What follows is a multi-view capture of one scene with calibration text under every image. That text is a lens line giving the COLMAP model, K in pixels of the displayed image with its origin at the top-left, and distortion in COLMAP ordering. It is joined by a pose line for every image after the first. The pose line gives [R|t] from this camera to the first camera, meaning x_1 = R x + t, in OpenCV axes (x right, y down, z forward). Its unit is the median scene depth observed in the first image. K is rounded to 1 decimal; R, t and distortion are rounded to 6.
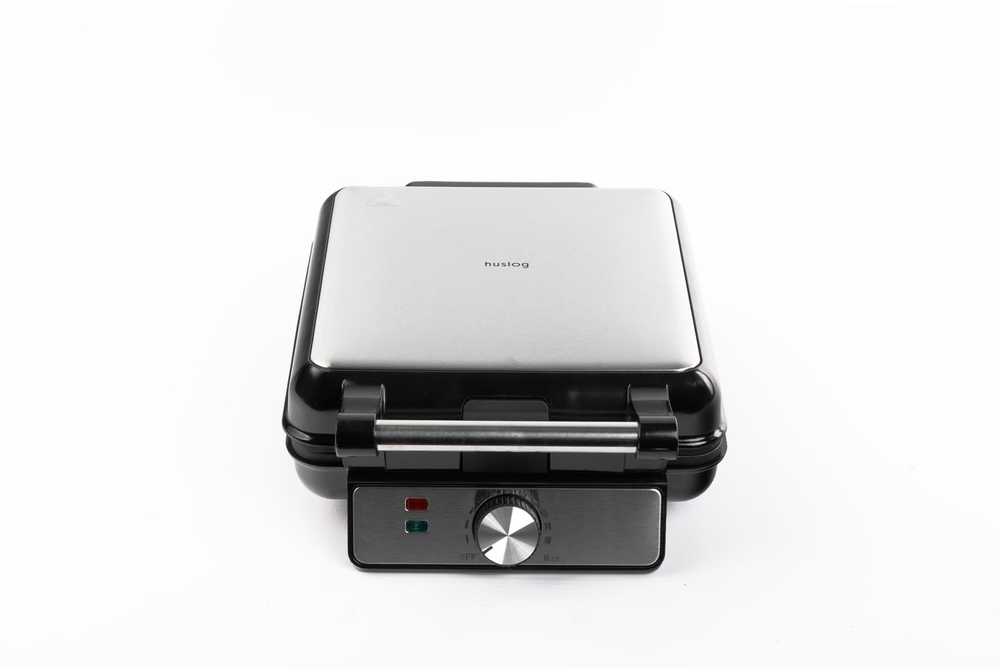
lens RADIAL K [[1832.7, 0, 500.0], [0, 1832.7, 336.0], [0, 0, 1]] dist [0.026356, 0.116029]
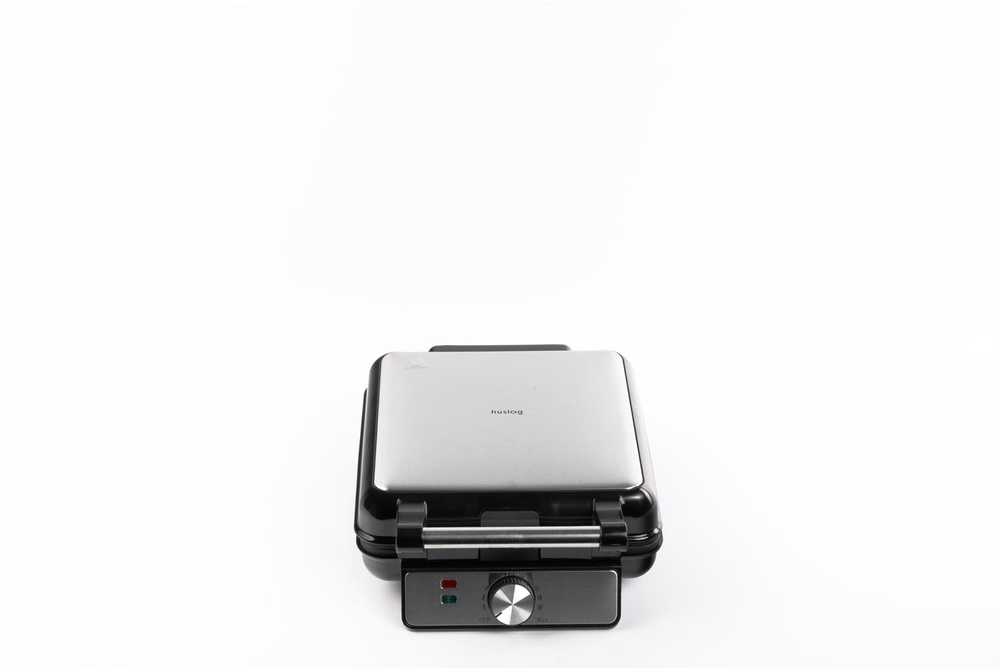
lens RADIAL K [[1832.7, 0, 500.0], [0, 1832.7, 336.0], [0, 0, 1]] dist [0.026356, 0.116029]
pose [[0.999749, -0.013713, 0.017695, -0.028117], [0.014280, 0.999375, -0.032345, -0.056797], [-0.017240, 0.032590, 0.999320, -0.457490]]
